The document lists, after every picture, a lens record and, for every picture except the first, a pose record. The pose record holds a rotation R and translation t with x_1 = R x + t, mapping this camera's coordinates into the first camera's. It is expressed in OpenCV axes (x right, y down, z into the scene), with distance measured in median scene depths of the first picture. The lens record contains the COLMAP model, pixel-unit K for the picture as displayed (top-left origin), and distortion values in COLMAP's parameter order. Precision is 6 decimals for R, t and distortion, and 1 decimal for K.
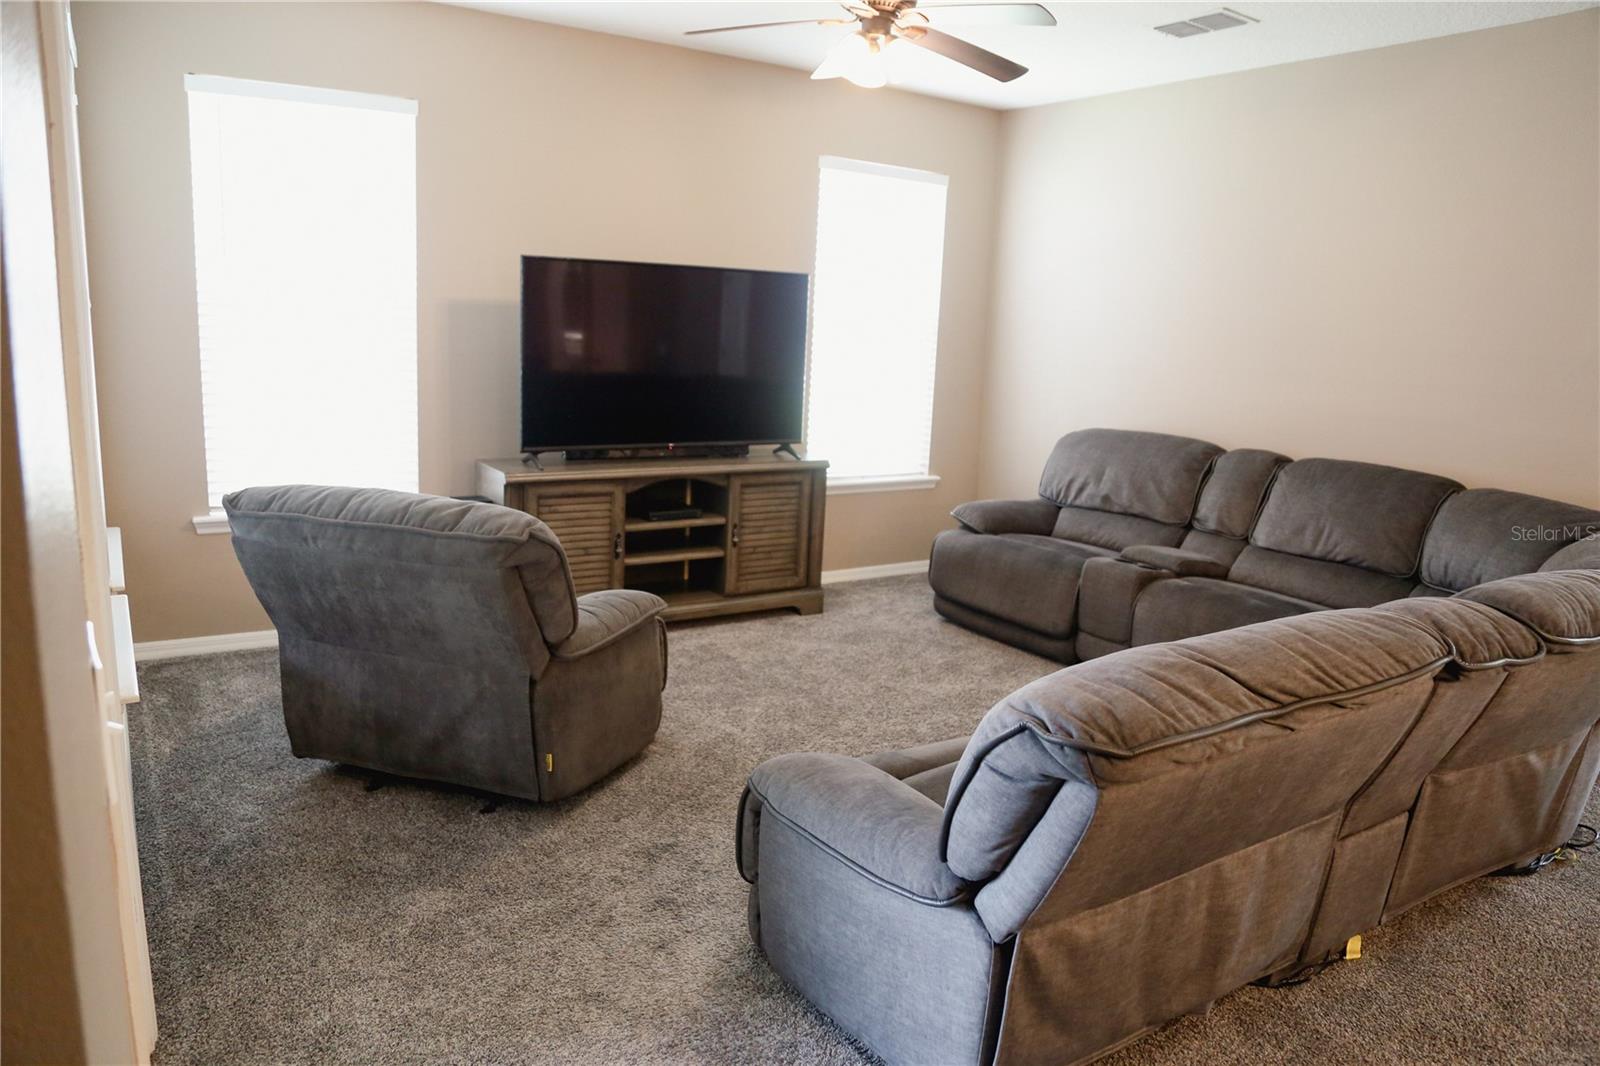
lens RADIAL K [[1092.7, 0, 819.1], [0, 1092.7, 531.3], [0, 0, 1]] dist [-0.128832, 0.078571]
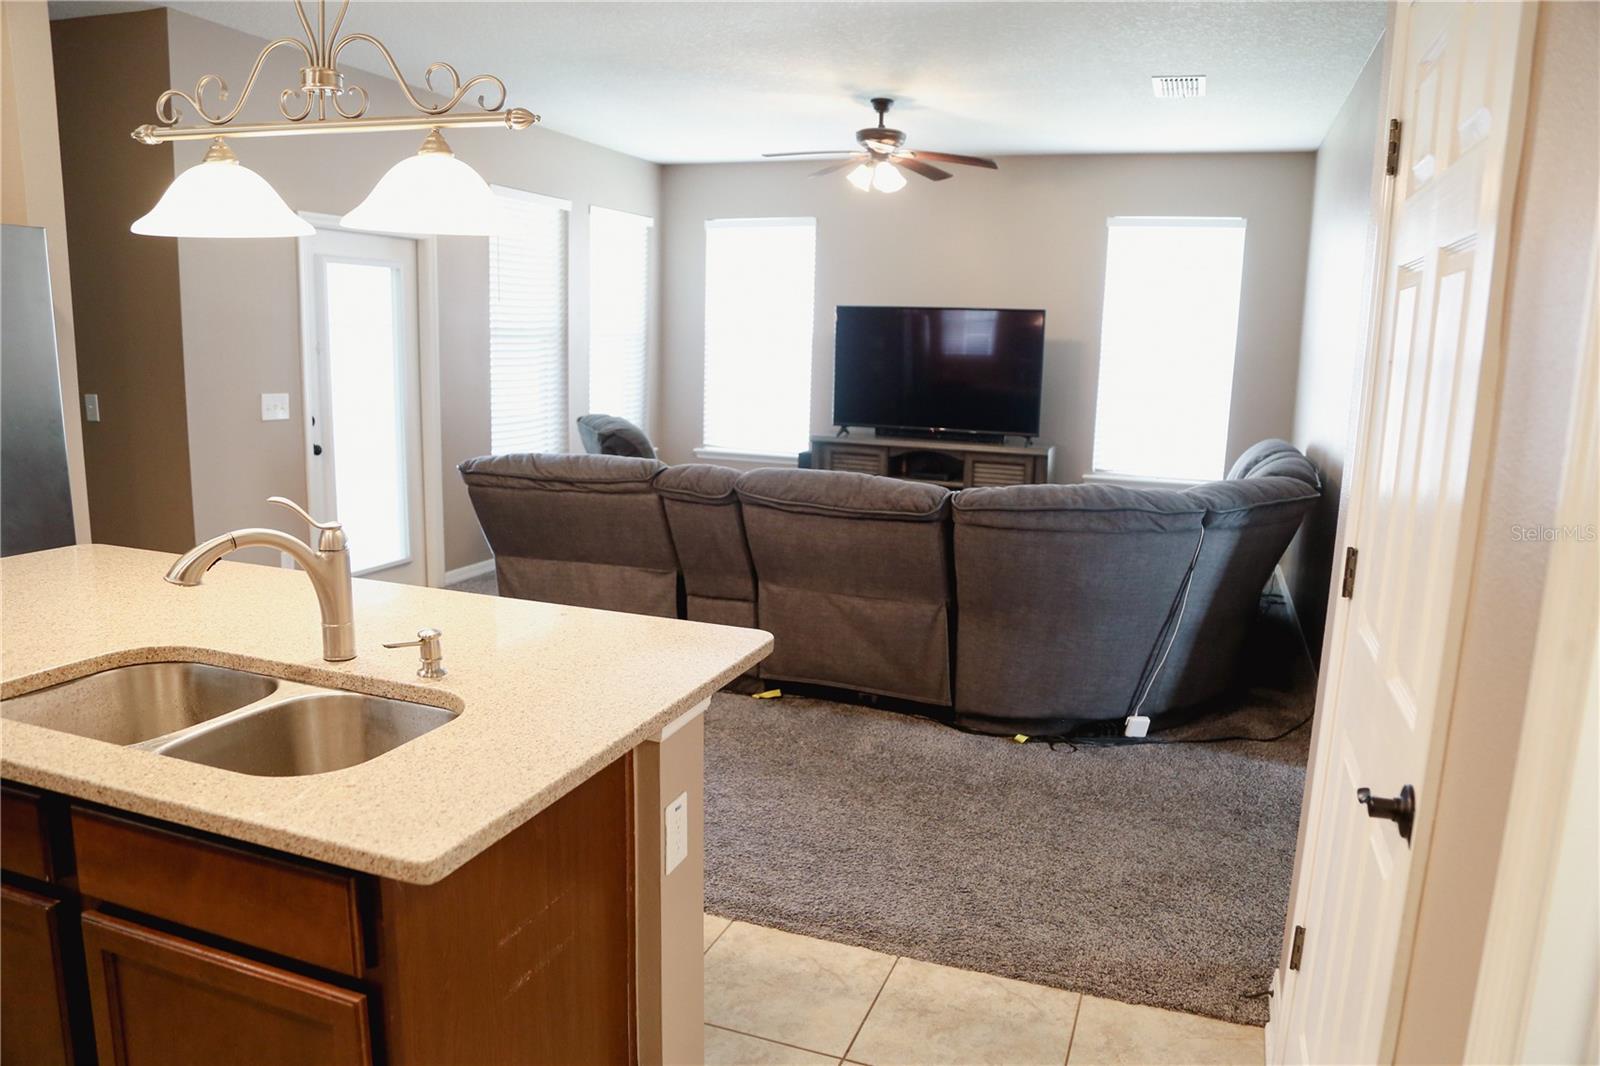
lens RADIAL K [[1092.7, 0, 819.1], [0, 1092.7, 531.3], [0, 0, 1]] dist [-0.128832, 0.078571]
pose [[0.600923, 0.113758, -0.791171, 0.936862], [-0.148143, 0.988522, 0.029614, 0.036092], [0.785459, 0.099411, 0.610878, -0.011223]]
